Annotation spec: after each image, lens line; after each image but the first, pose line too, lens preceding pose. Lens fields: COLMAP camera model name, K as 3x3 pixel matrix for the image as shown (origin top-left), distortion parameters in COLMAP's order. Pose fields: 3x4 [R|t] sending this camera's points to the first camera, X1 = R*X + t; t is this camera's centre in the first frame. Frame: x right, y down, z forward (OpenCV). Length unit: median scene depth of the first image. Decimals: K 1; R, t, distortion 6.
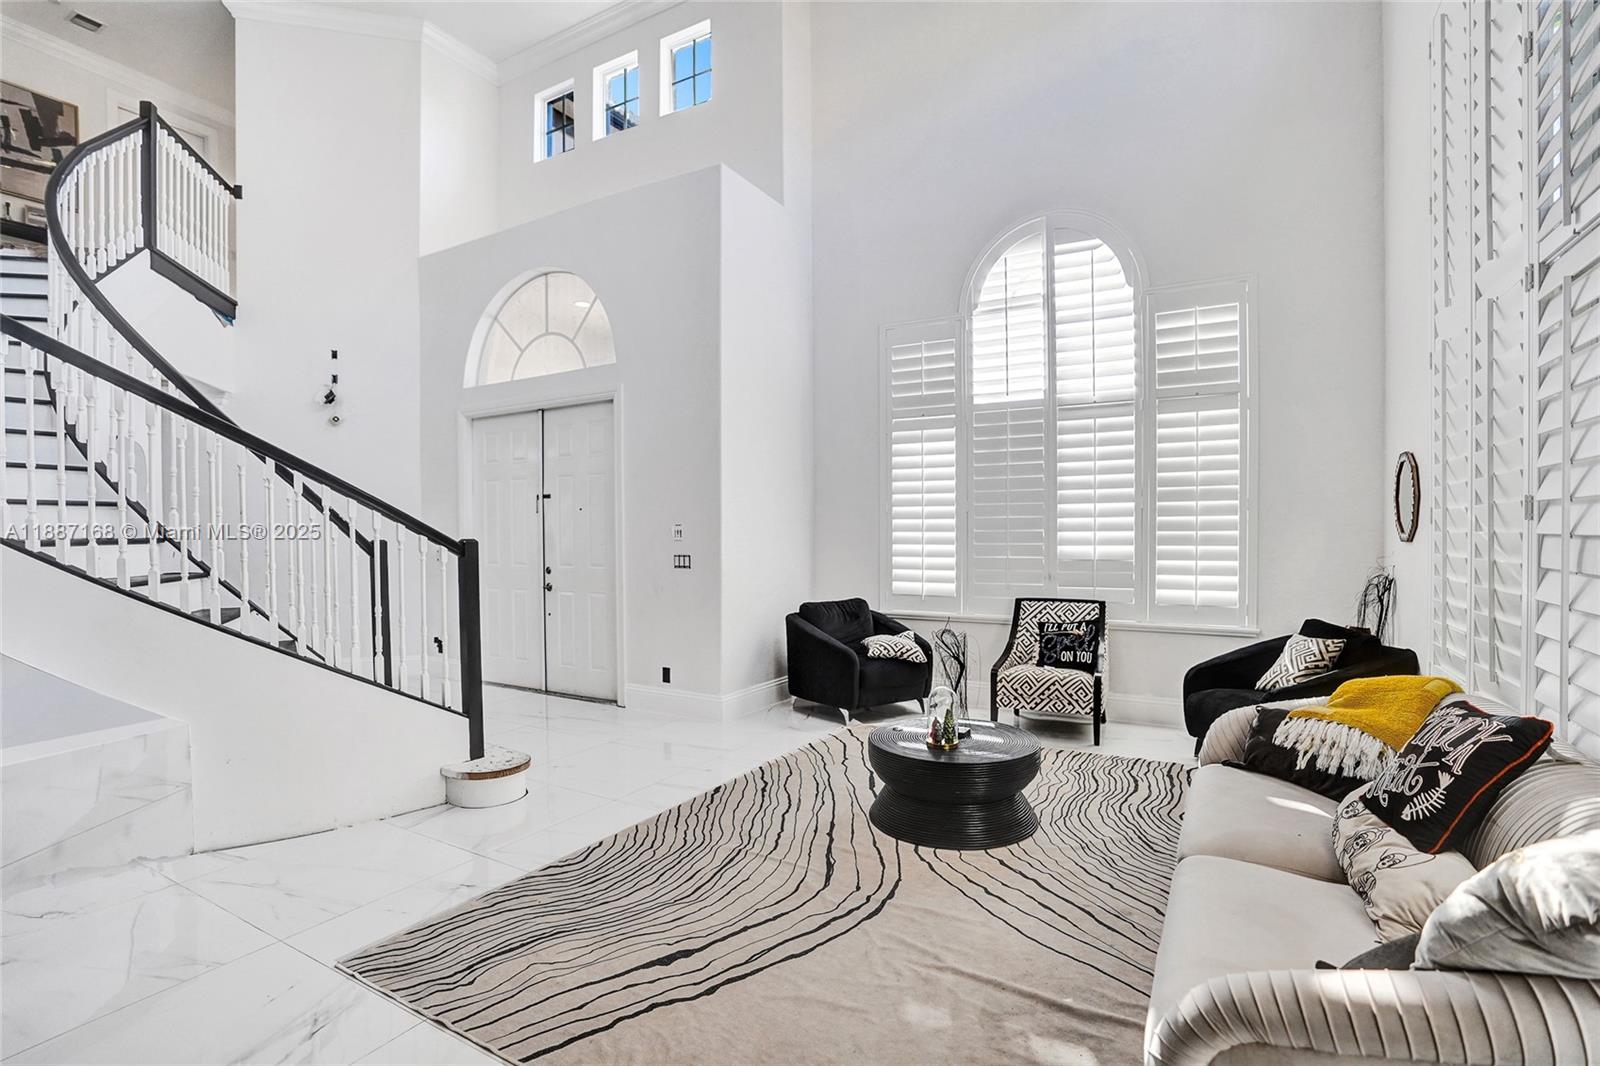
lens RADIAL K [[747.6, 0, 800.0], [0, 747.6, 533.0], [0, 0, 1]] dist [0.004068, 0.000711]
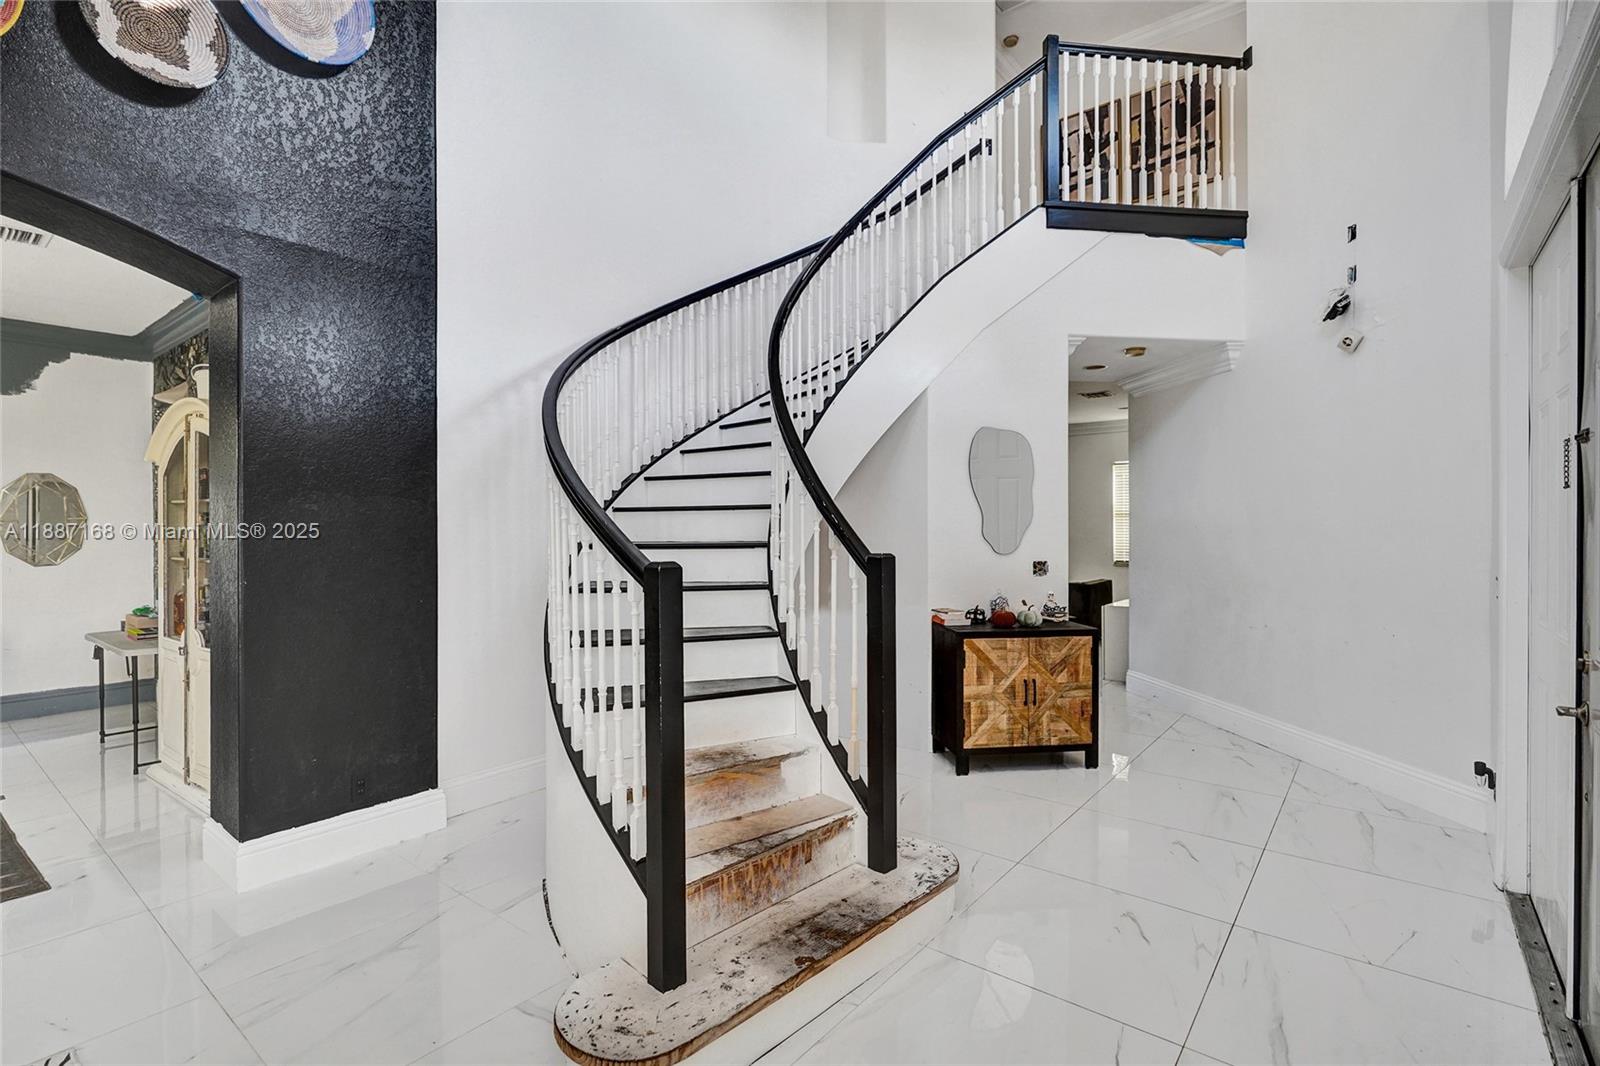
lens RADIAL K [[747.6, 0, 800.0], [0, 747.6, 533.0], [0, 0, 1]] dist [0.004068, 0.000711]
pose [[-0.145610, 0.015106, -0.989227, 0.030480], [-0.008483, 0.999828, 0.016517, -0.007952], [0.989306, 0.010796, -0.145457, 0.686024]]
